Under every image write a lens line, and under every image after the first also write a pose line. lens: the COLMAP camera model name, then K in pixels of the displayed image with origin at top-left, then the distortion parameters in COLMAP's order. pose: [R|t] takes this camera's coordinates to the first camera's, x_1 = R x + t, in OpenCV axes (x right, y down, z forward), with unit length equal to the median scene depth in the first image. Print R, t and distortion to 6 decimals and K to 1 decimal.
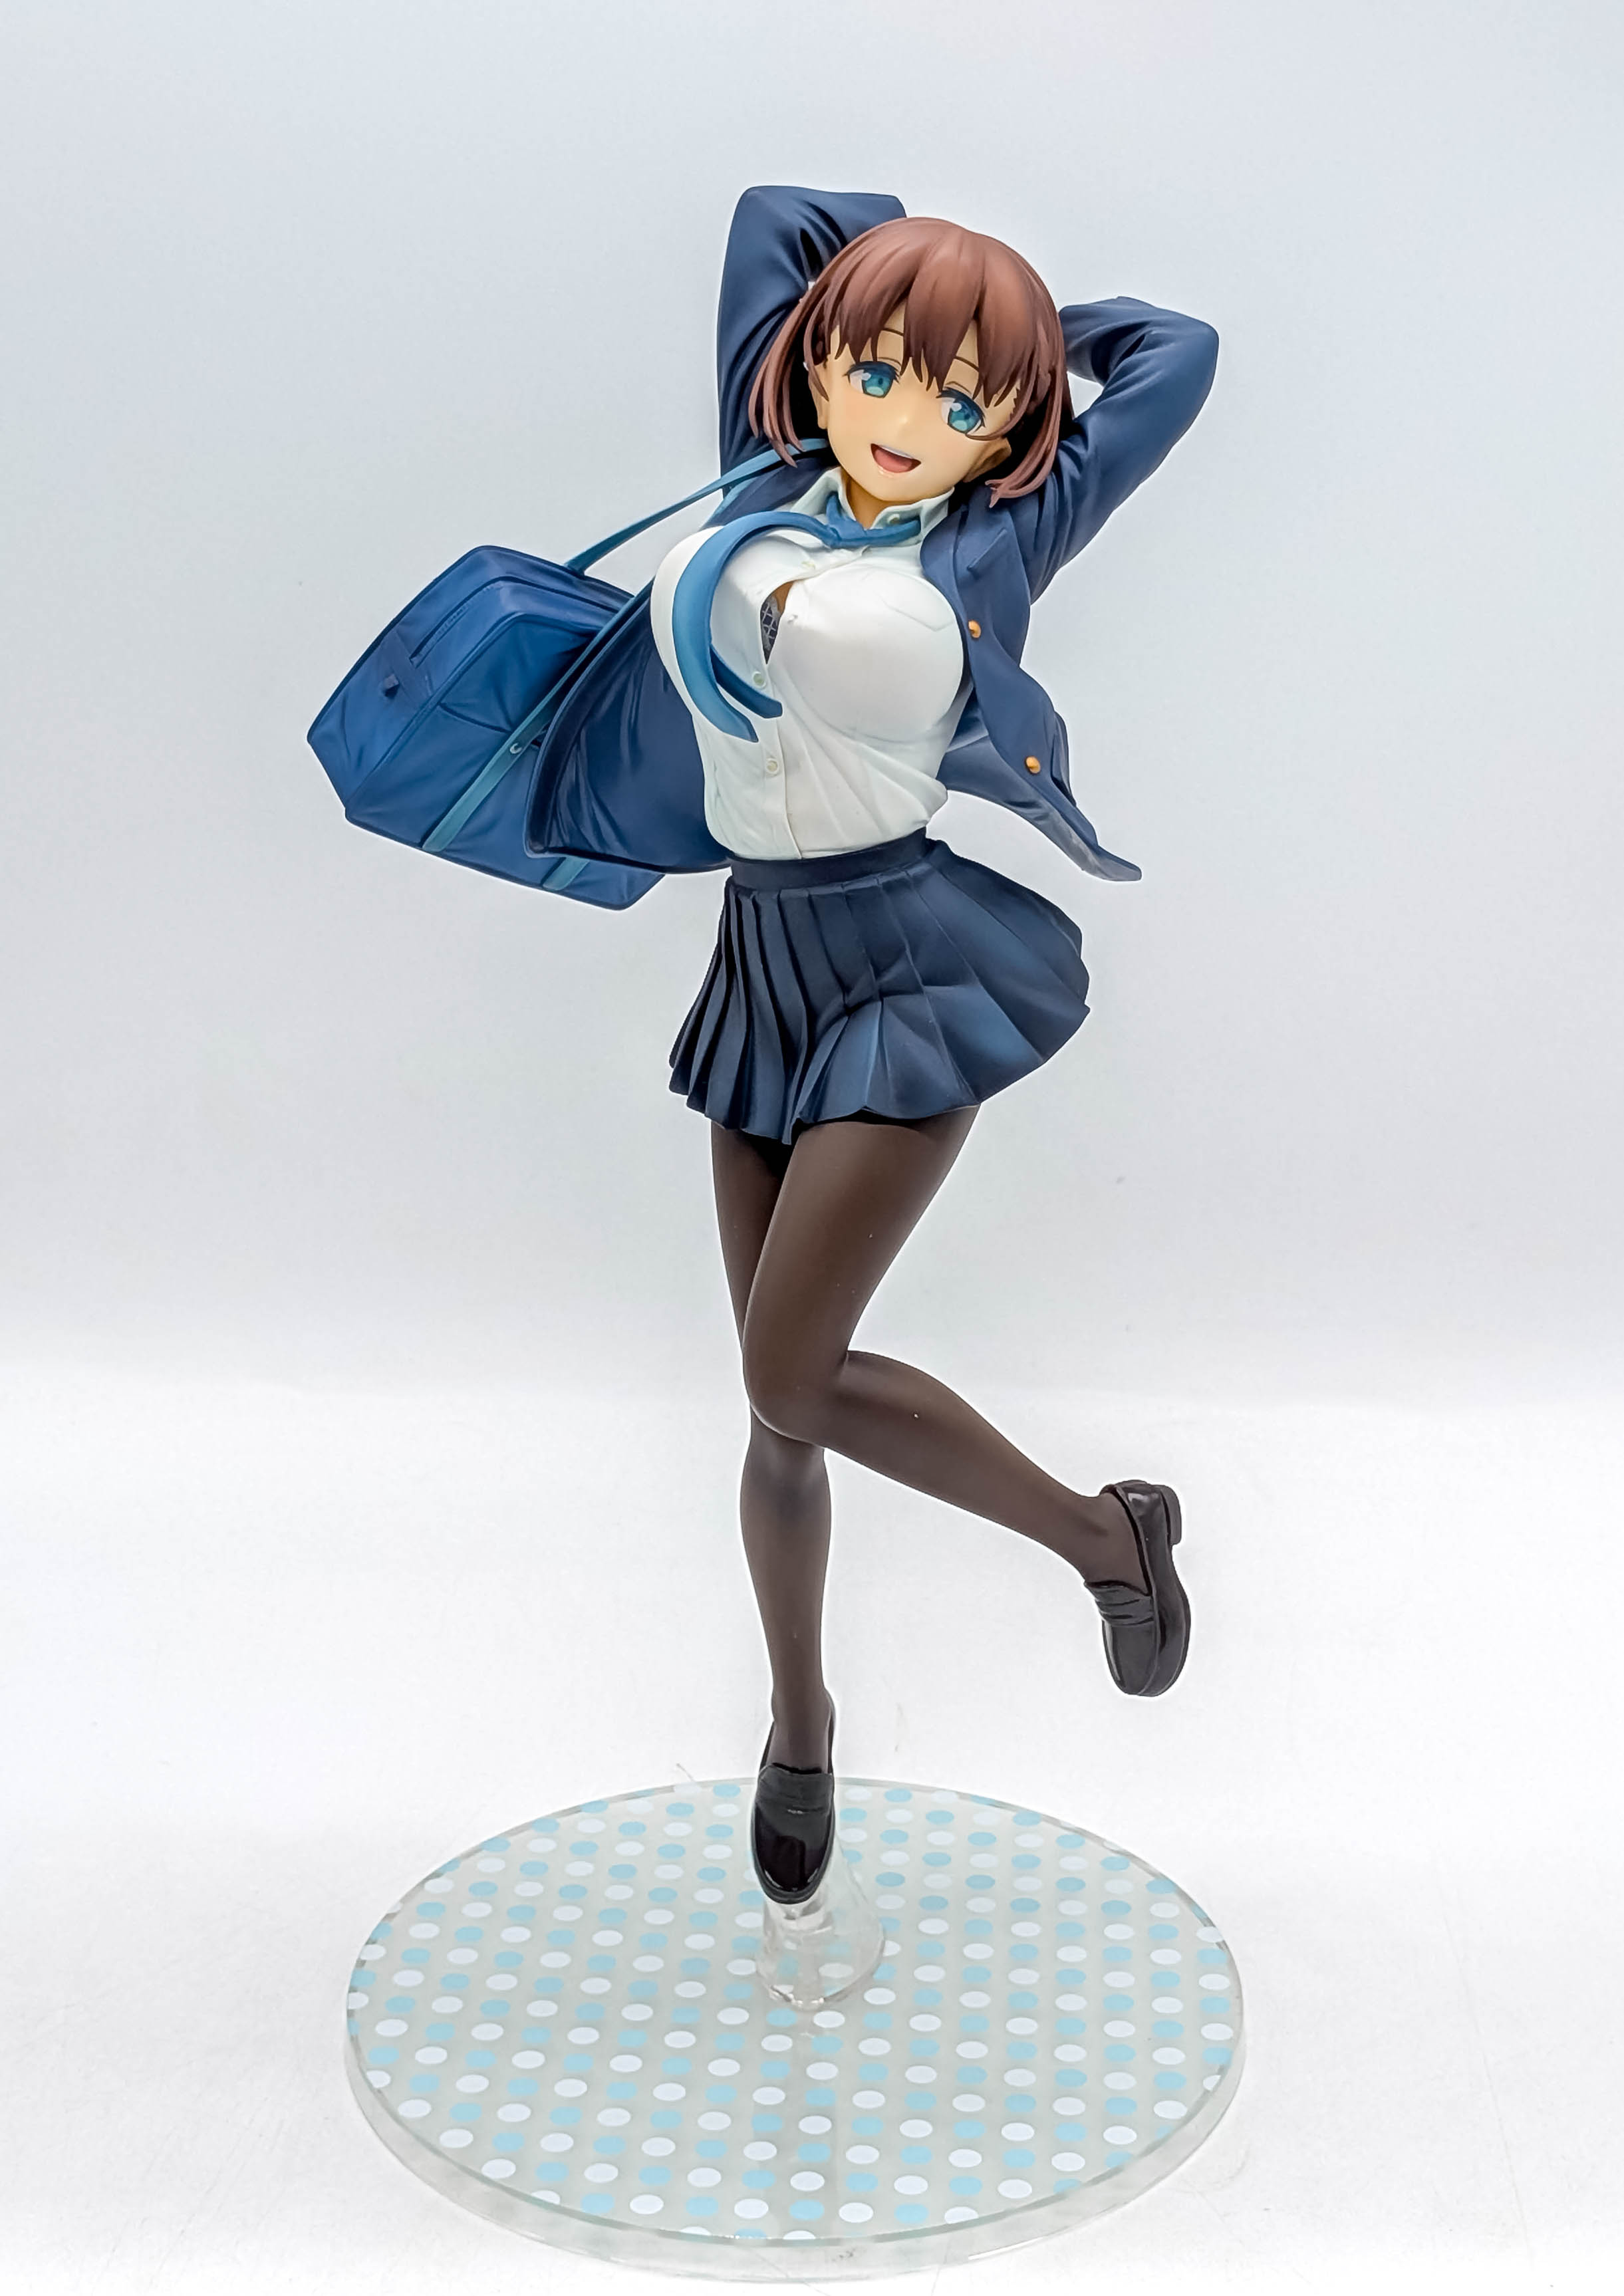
lens RADIAL K [[3835.0, 0, 808.3], [0, 3835.0, 1098.3], [0, 0, 1]] dist [0.112873, 0.000000]
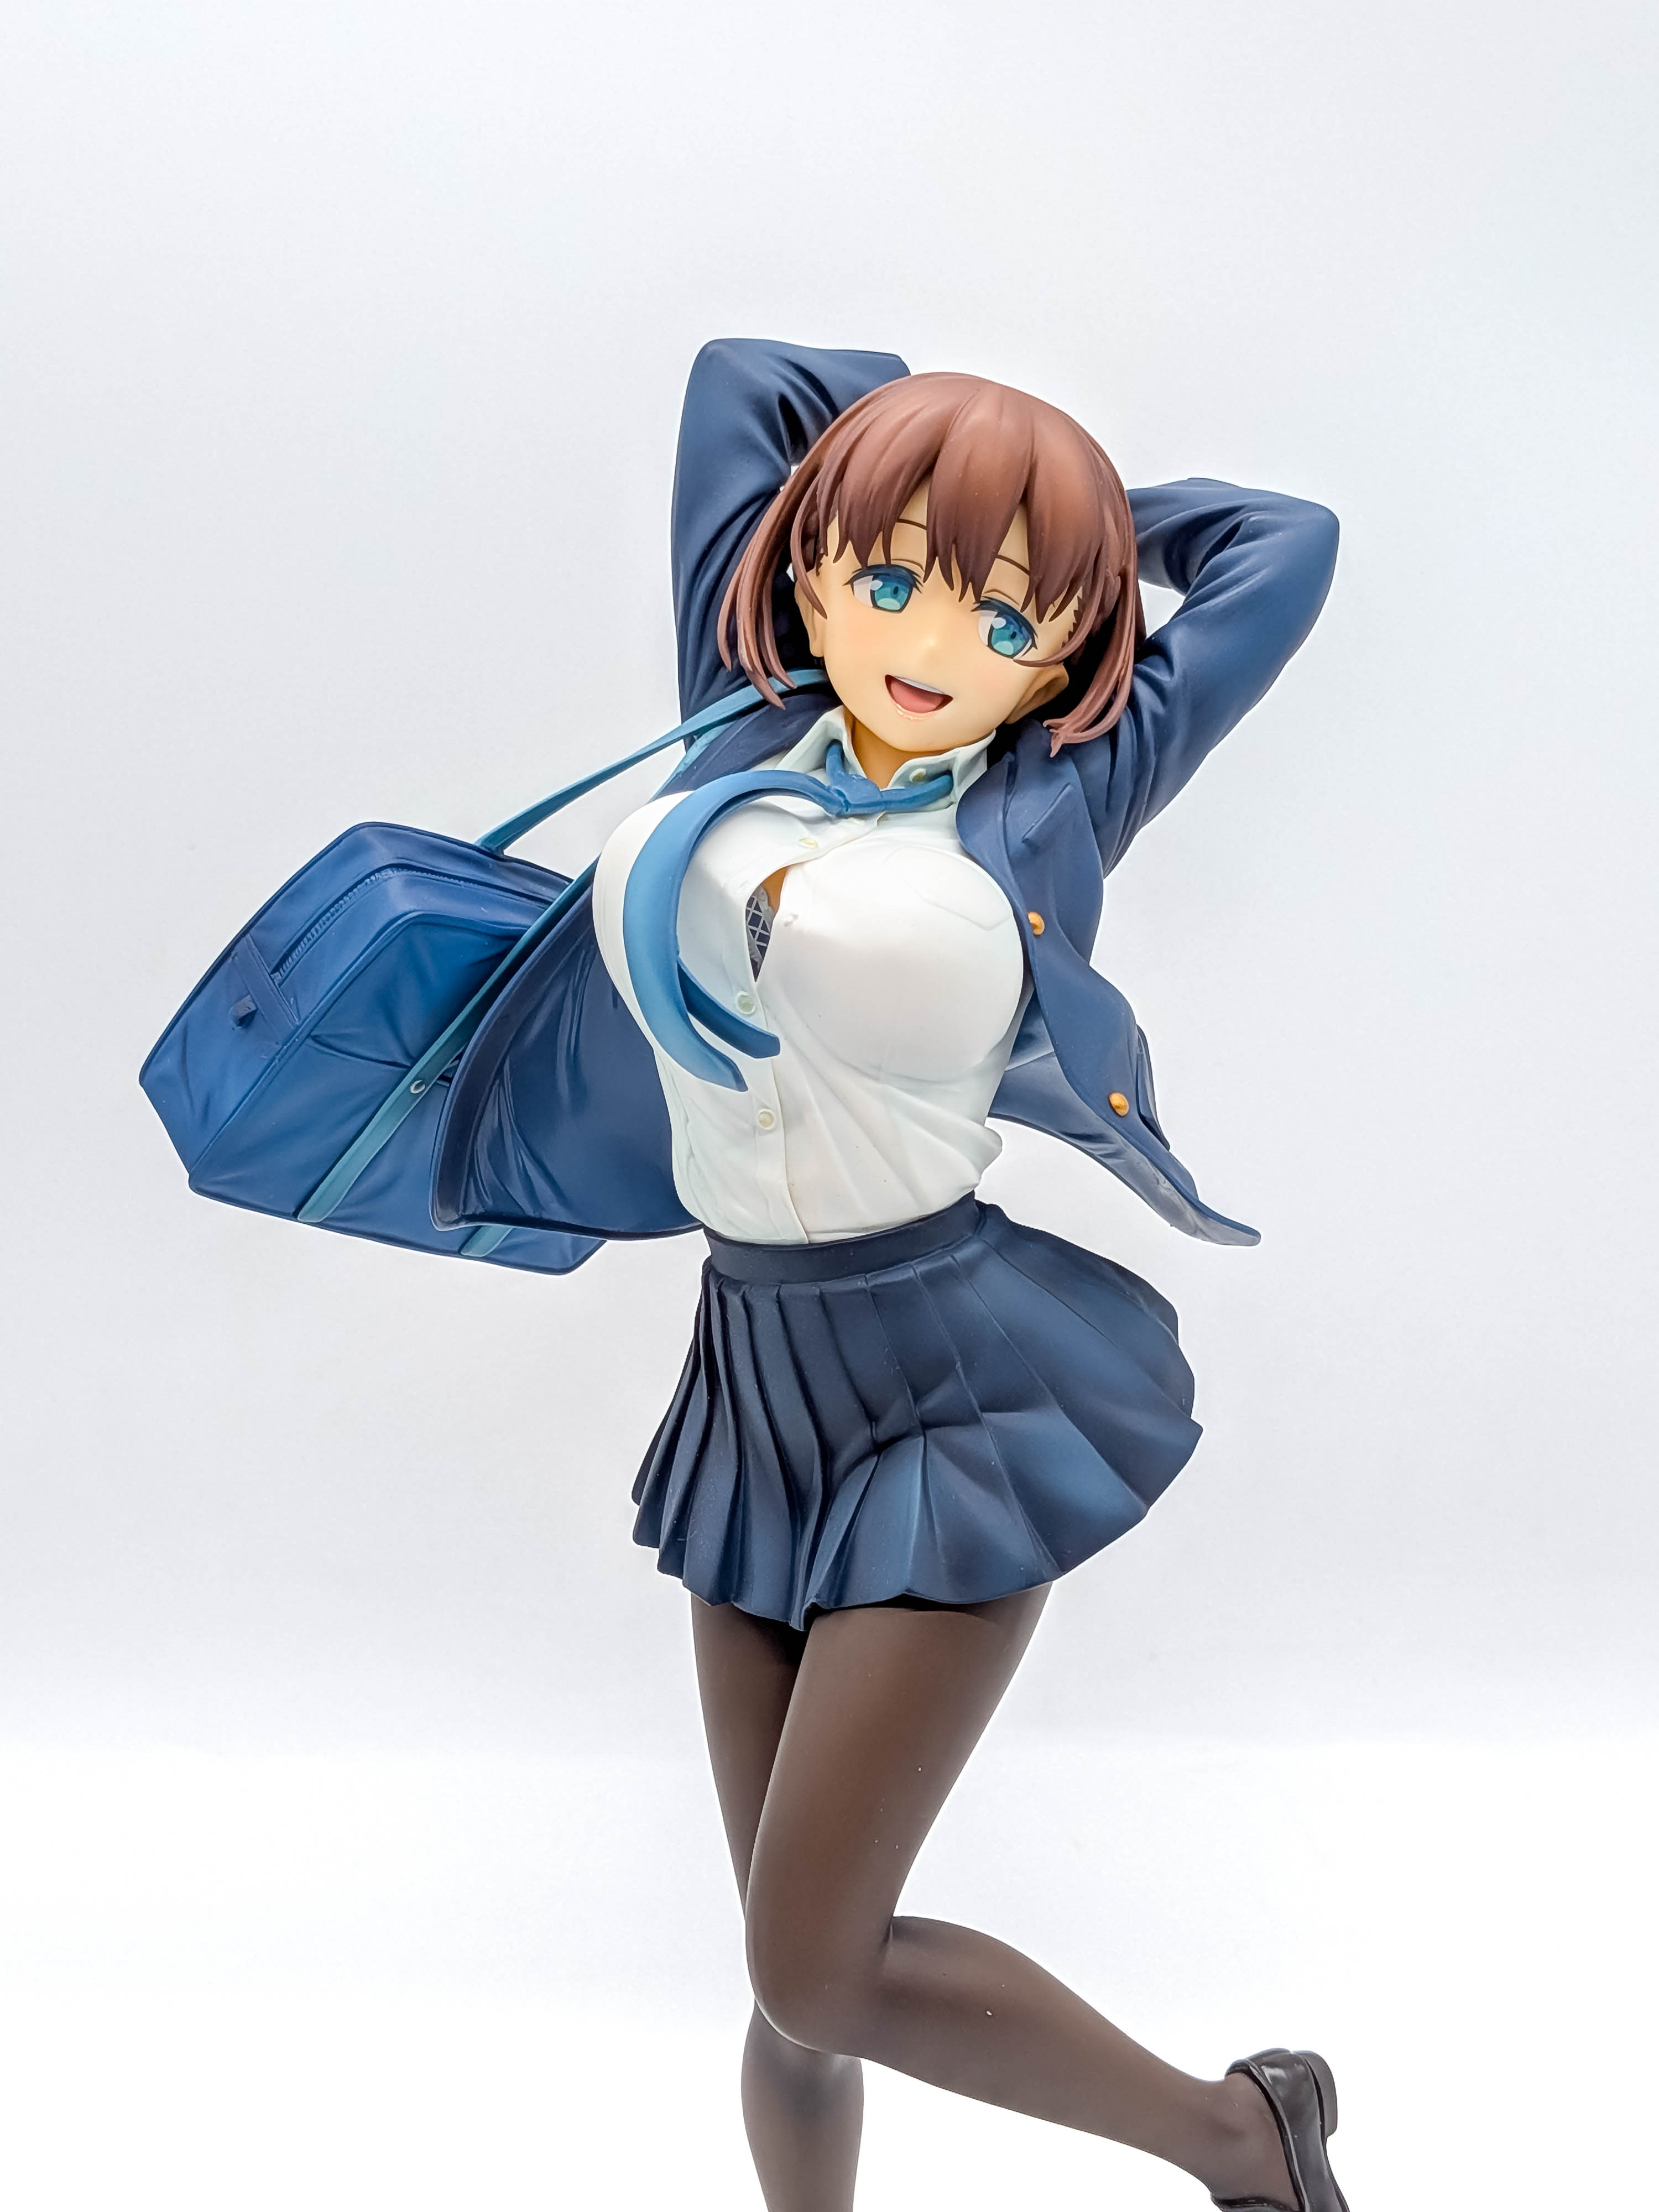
lens RADIAL K [[3282.5, 0, 822.0], [0, 3282.5, 1101.8], [0, 0, 1]] dist [0.075832, 0.000000]
pose [[0.999279, -0.027201, 0.026479, -0.014783], [0.028105, 0.999013, -0.034384, -0.066710], [-0.025518, 0.035103, 0.999058, 0.371414]]
